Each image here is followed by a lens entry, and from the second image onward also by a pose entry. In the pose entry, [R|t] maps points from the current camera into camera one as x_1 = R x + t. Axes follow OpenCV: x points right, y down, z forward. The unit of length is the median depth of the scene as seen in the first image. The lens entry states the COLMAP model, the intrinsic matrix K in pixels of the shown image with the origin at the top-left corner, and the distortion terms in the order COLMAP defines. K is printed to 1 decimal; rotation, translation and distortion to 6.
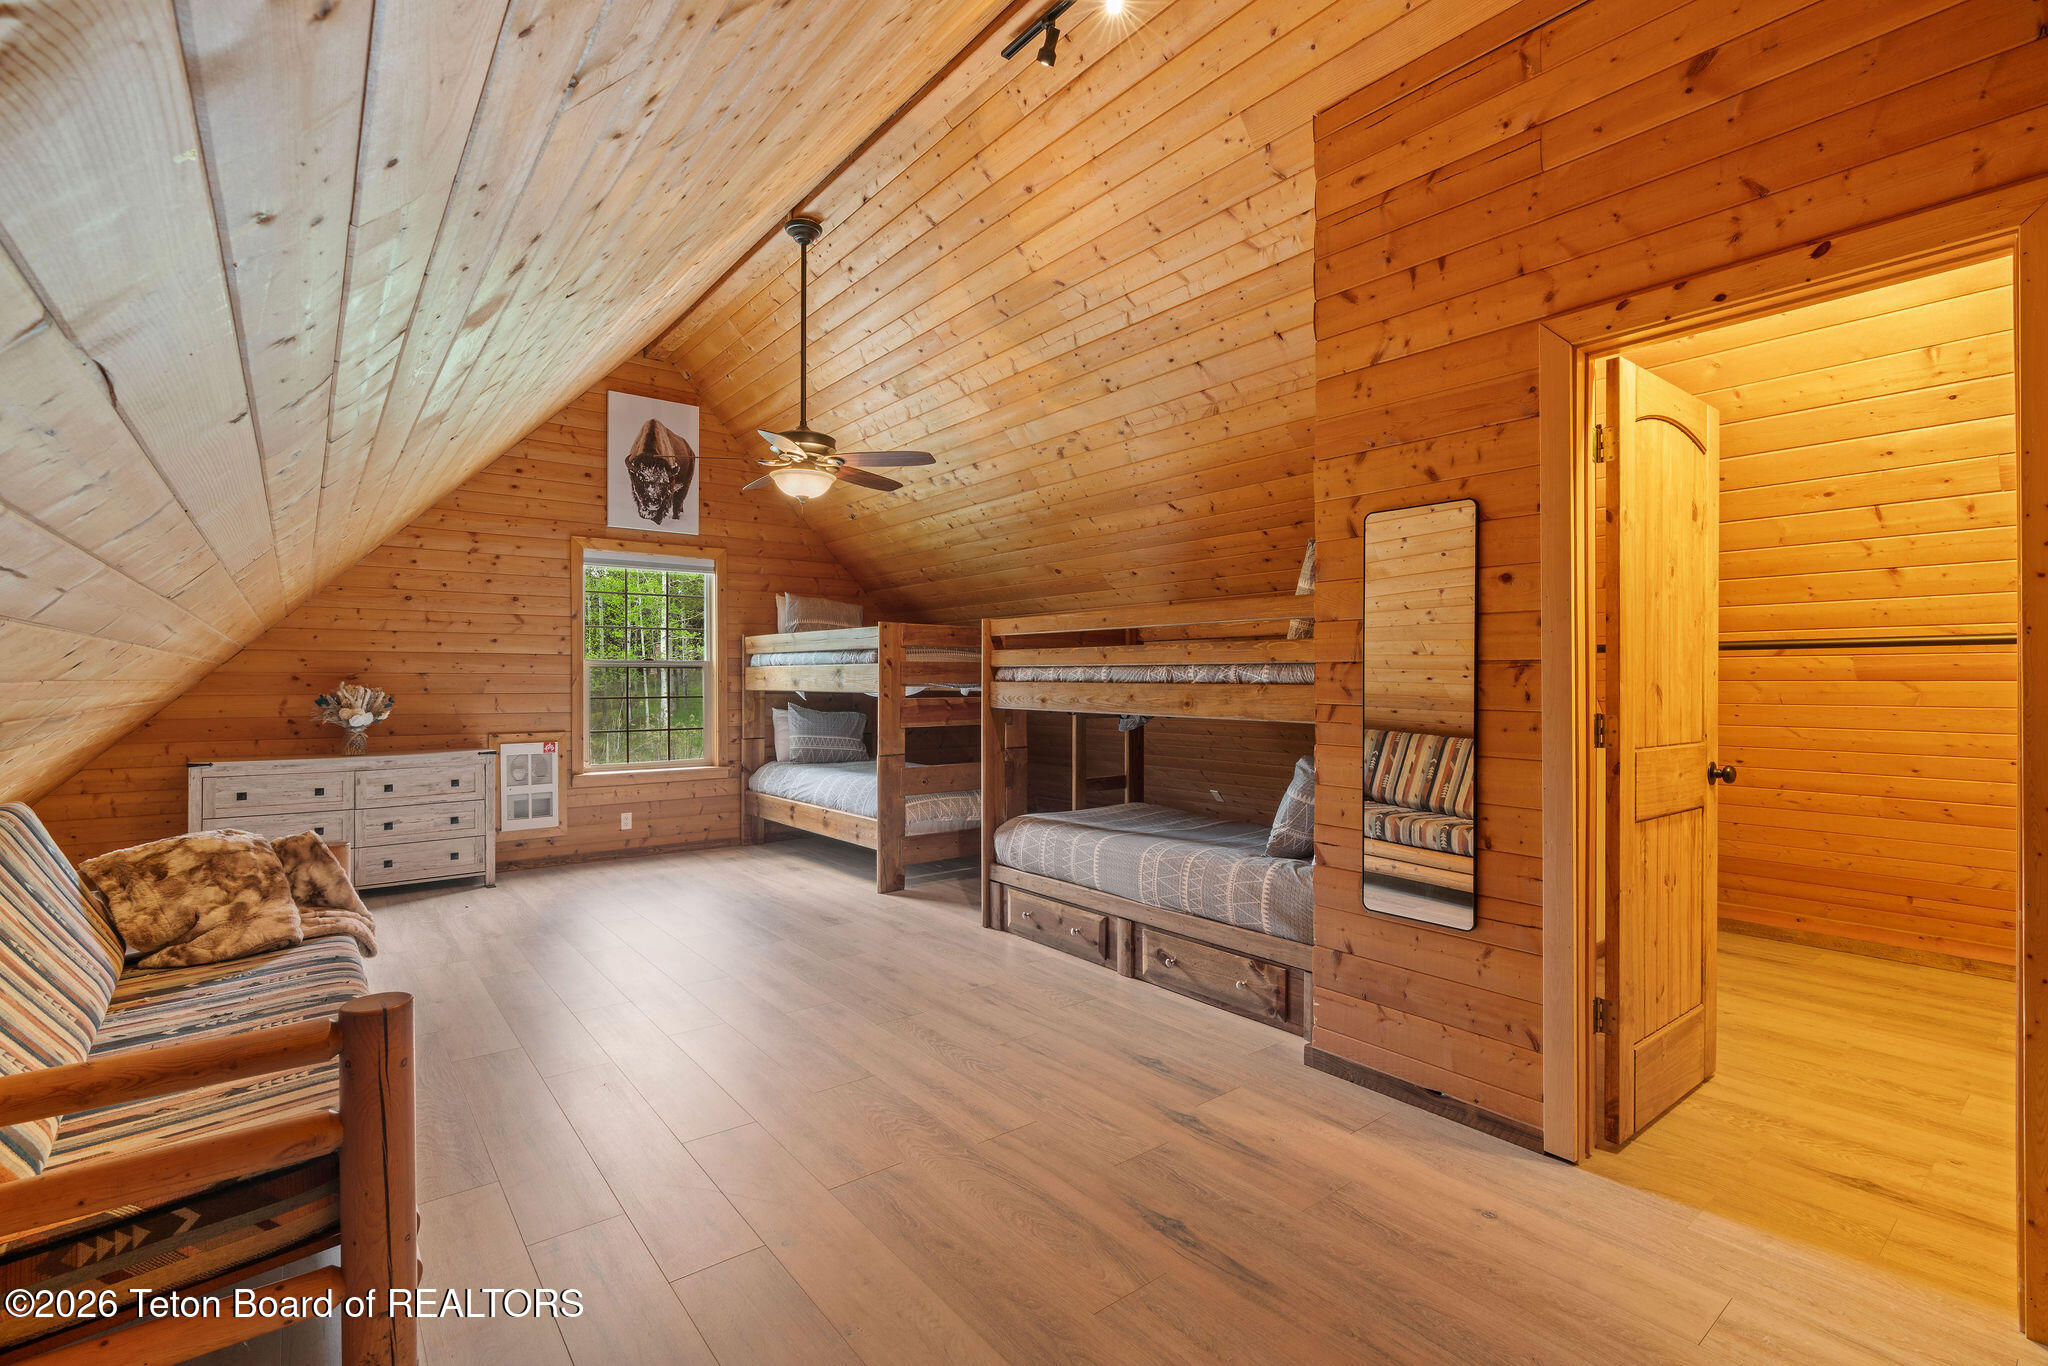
lens RADIAL K [[927.2, 0, 1025.5], [0, 927.2, 680.6], [0, 0, 1]] dist [-0.003860, -0.000209]
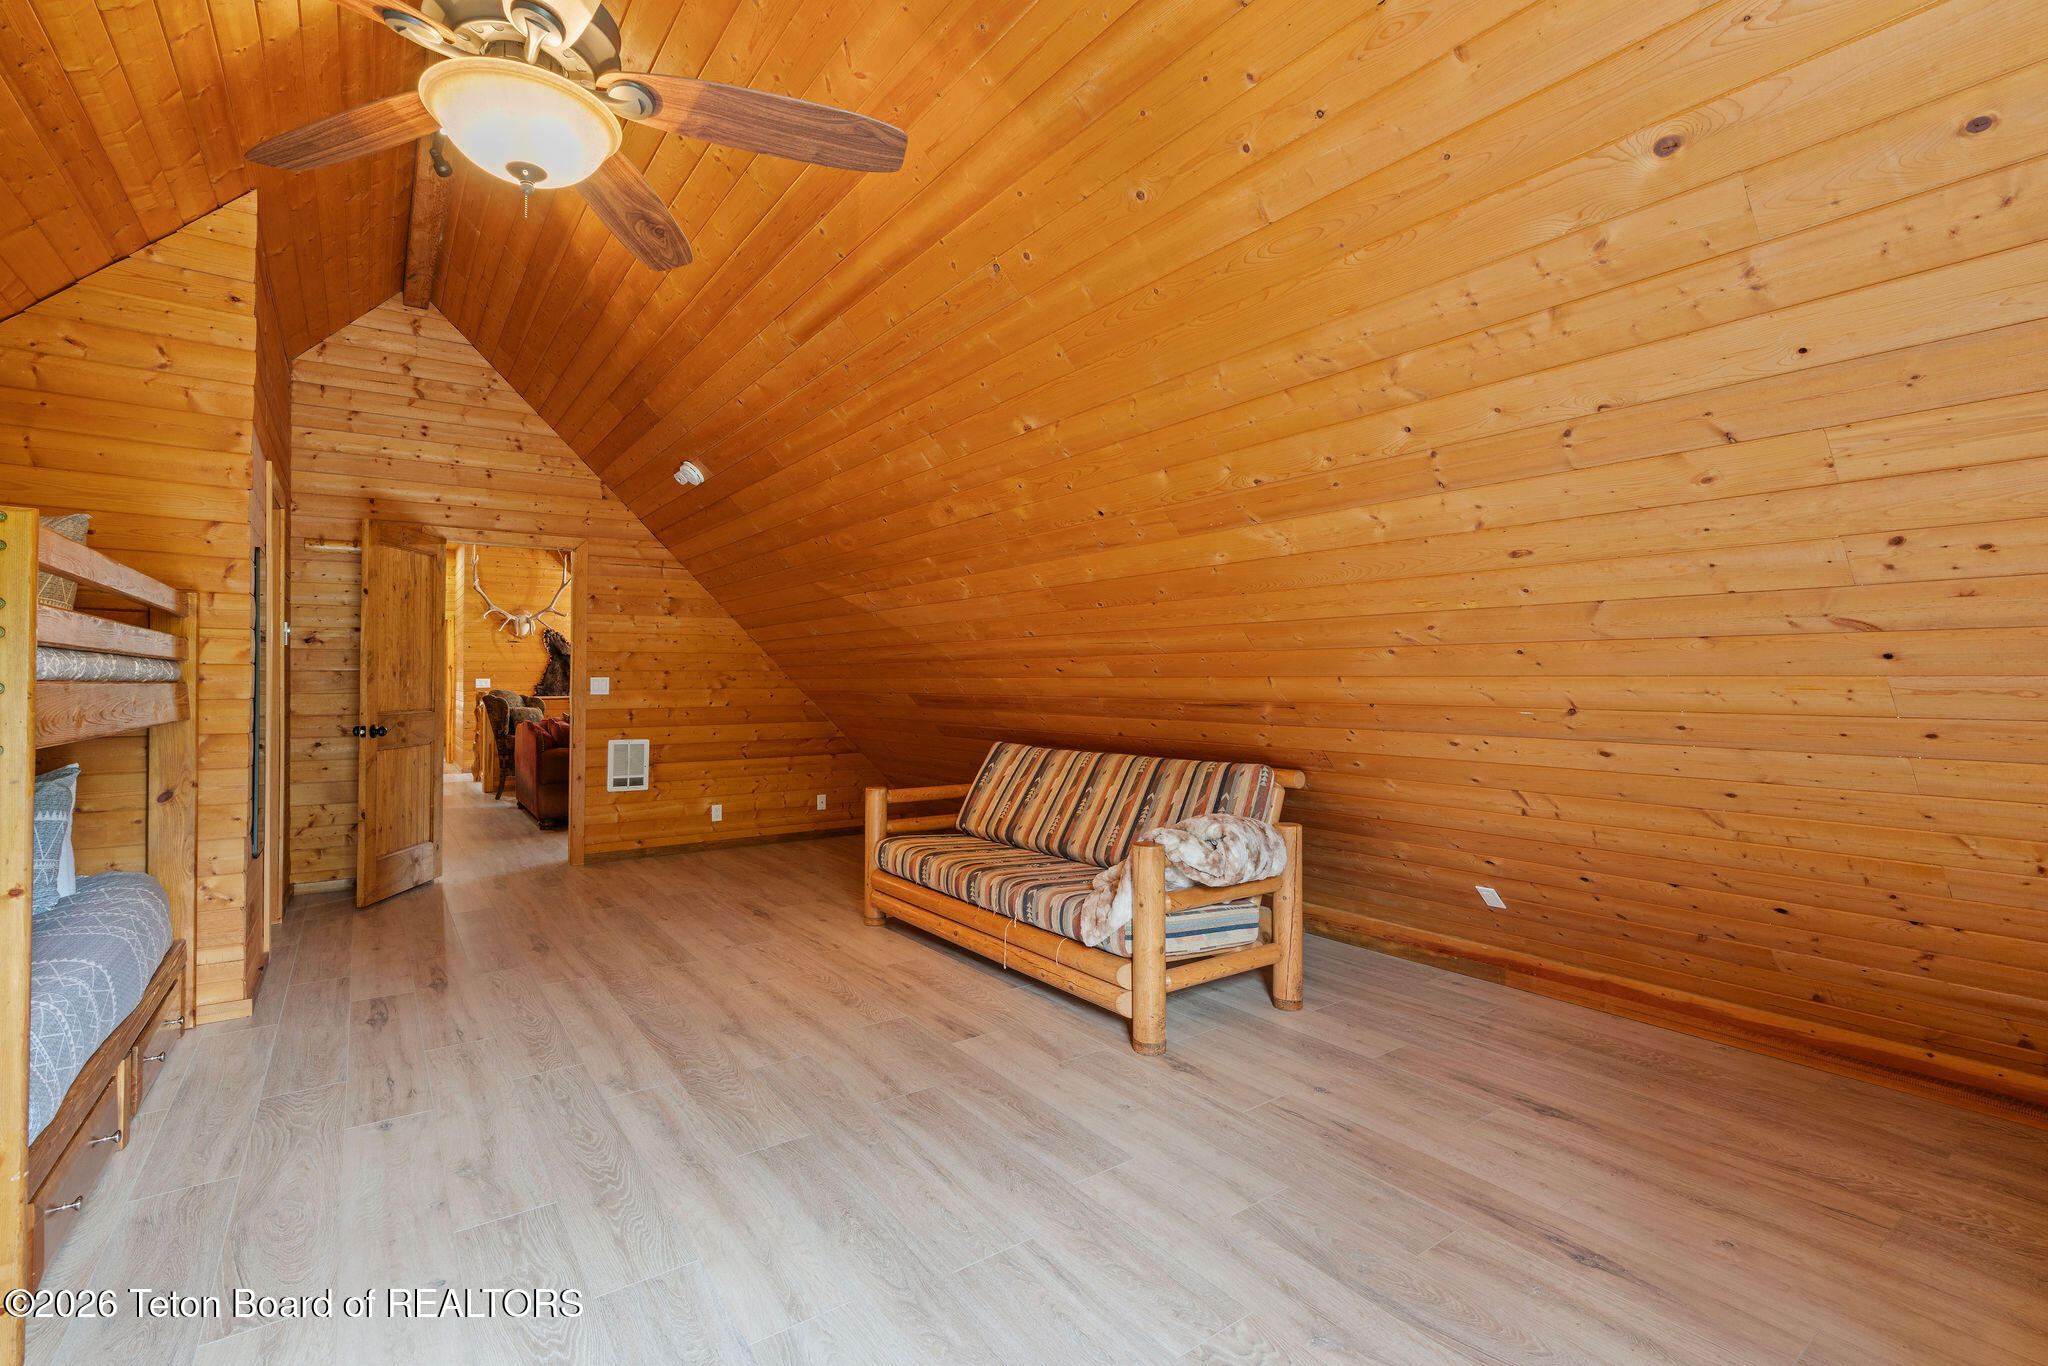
lens RADIAL K [[927.2, 0, 1031.8], [0, 927.2, 680.4], [0, 0, 1]] dist [-0.003860, -0.000209]
pose [[-0.999310, -0.002090, 0.037074, -0.750183], [-0.002228, 0.999991, -0.003696, 0.001423], [-0.037066, -0.003776, -0.999306, 2.245713]]
